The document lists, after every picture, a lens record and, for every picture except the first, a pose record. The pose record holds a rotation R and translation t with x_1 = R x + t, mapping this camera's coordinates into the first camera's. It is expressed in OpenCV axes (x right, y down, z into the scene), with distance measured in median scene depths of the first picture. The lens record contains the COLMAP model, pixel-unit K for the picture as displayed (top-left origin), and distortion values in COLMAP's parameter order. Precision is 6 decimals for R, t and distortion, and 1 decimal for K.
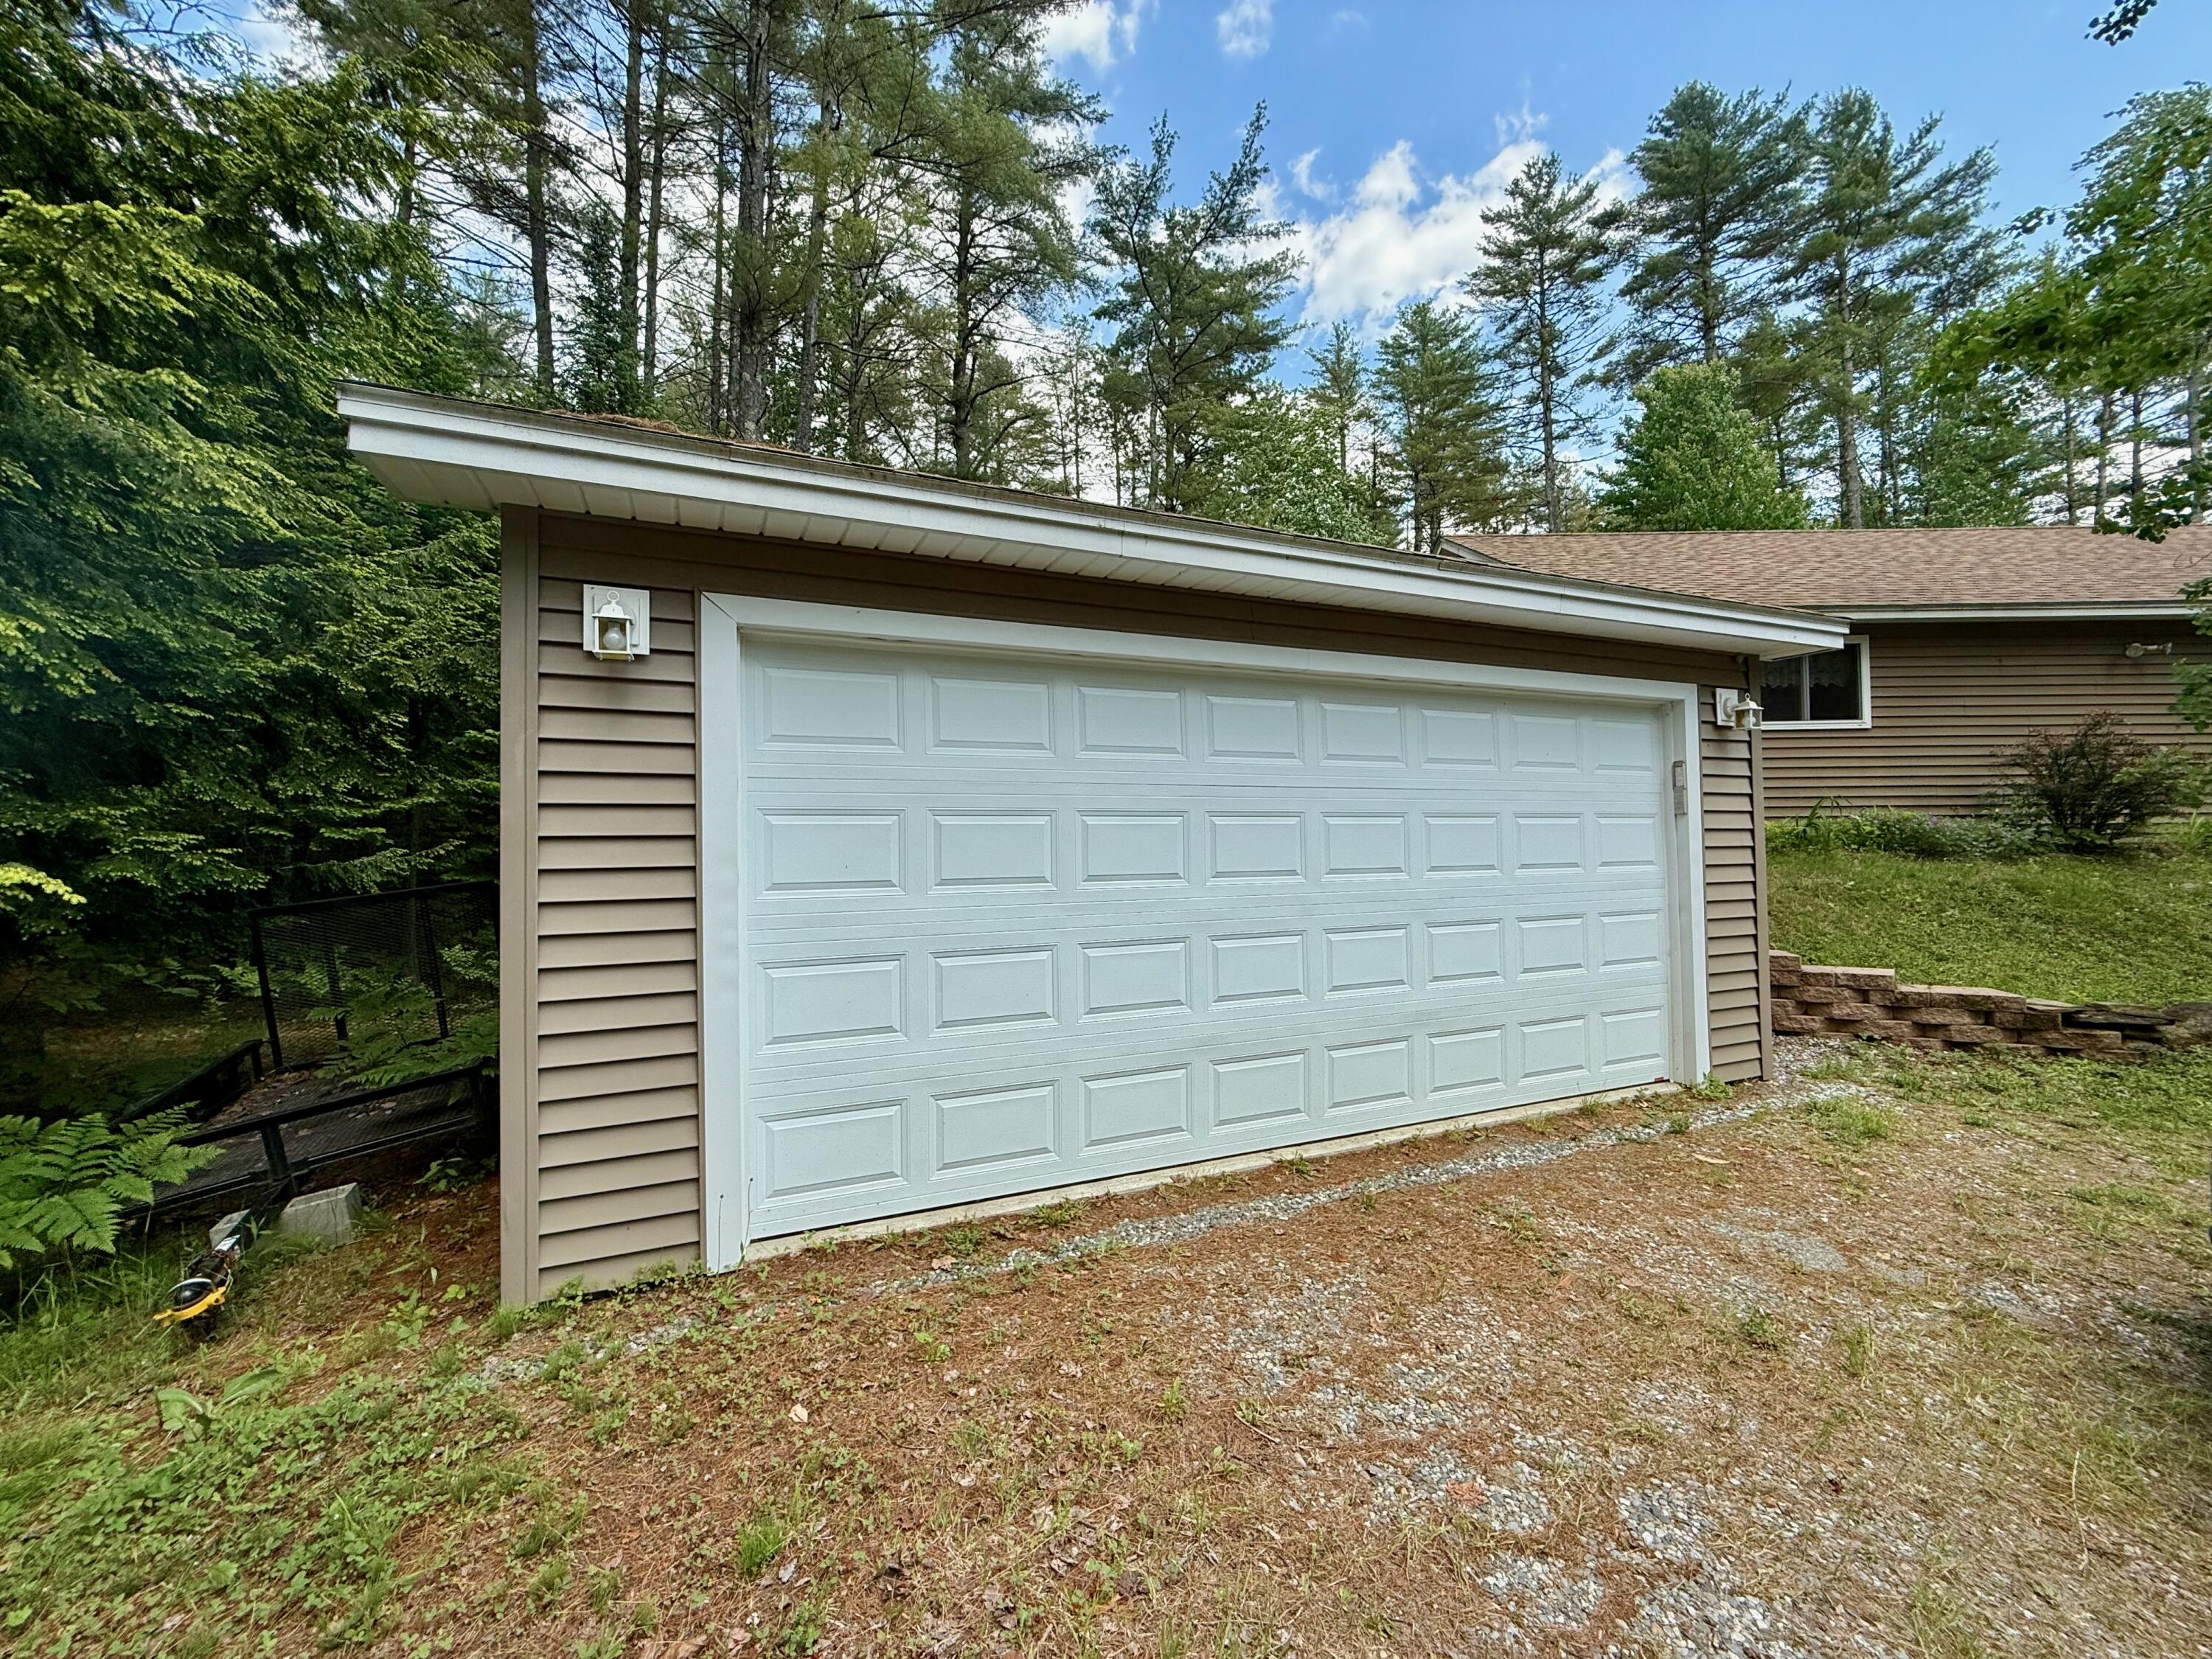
lens RADIAL K [[871.4, 0, 1123.0], [0, 871.4, 823.7], [0, 0, 1]] dist [0.001319, 0.000096]
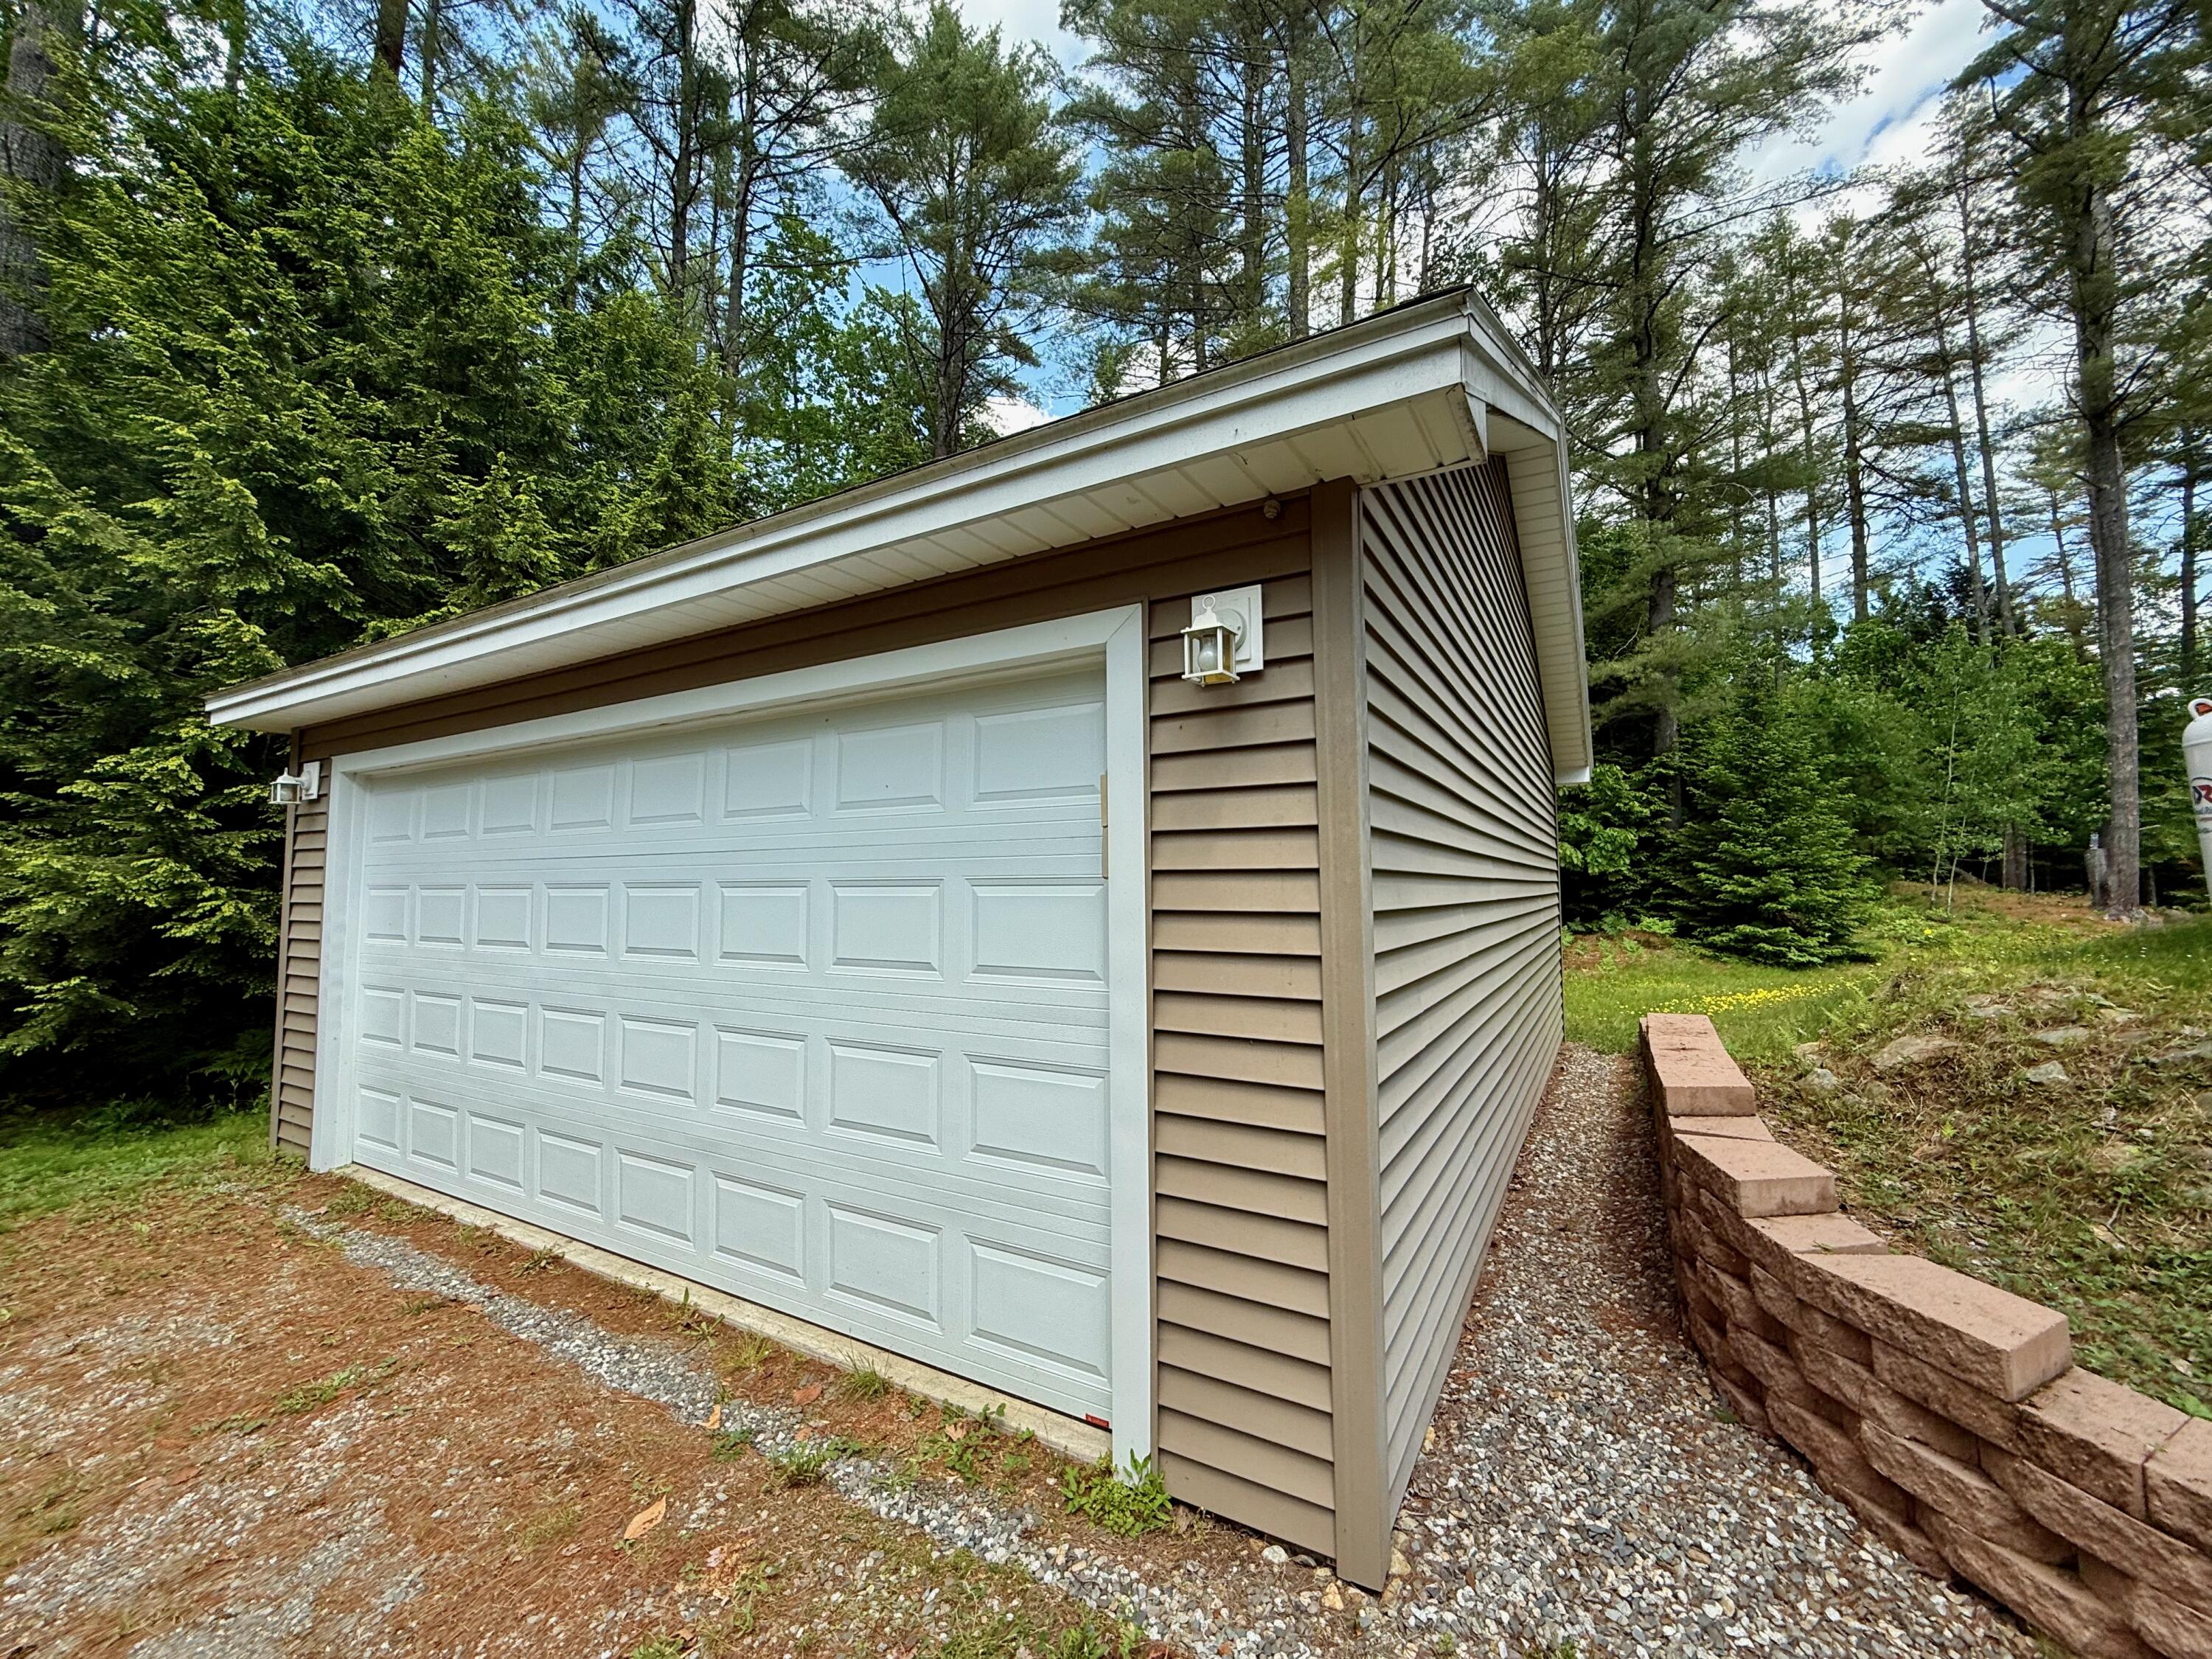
lens RADIAL K [[871.4, 0, 1123.0], [0, 871.4, 823.7], [0, 0, 1]] dist [0.001319, 0.000096]
pose [[0.596402, -0.063121, -0.800200, 1.406139], [0.000227, 0.996917, -0.078469, -0.000603], [0.802686, 0.046617, 0.594578, 0.962058]]
